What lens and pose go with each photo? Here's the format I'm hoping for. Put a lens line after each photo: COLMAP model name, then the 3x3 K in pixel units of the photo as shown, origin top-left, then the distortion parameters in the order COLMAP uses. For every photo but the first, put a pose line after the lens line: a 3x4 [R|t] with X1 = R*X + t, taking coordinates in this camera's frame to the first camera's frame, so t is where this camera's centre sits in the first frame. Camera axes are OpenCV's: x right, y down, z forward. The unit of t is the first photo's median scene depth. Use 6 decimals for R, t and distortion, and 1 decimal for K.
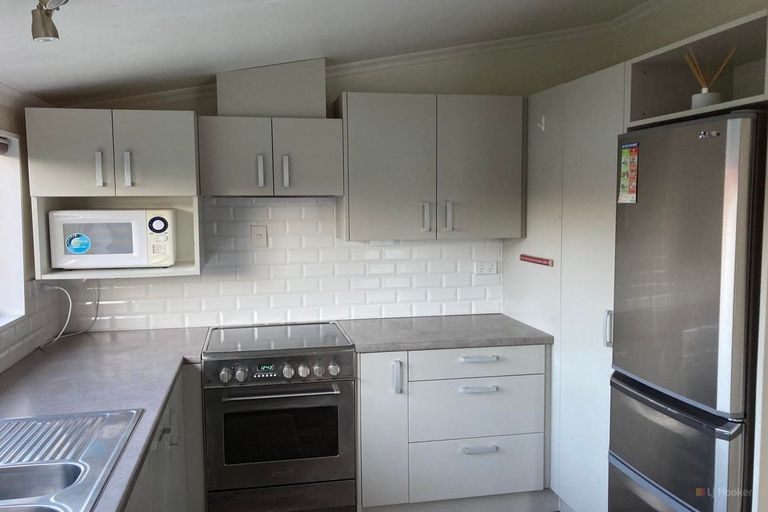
lens RADIAL K [[656.2, 0, 384.0], [0, 656.2, 256.0], [0, 0, 1]] dist [-0.009989, -0.010645]
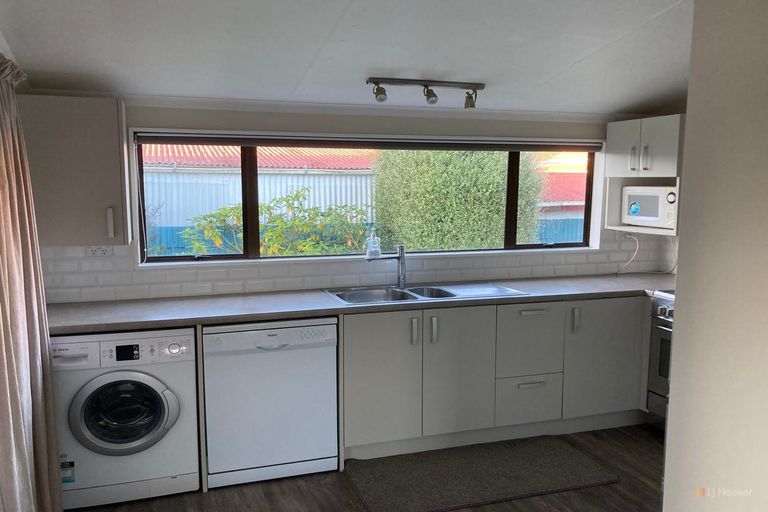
lens RADIAL K [[656.2, 0, 384.0], [0, 656.2, 256.0], [0, 0, 1]] dist [-0.009989, -0.010645]
pose [[0.132878, 0.120106, -0.983828, 0.967371], [-0.083213, 0.990478, 0.109679, -0.027872], [0.987633, 0.067293, 0.141608, 0.219126]]
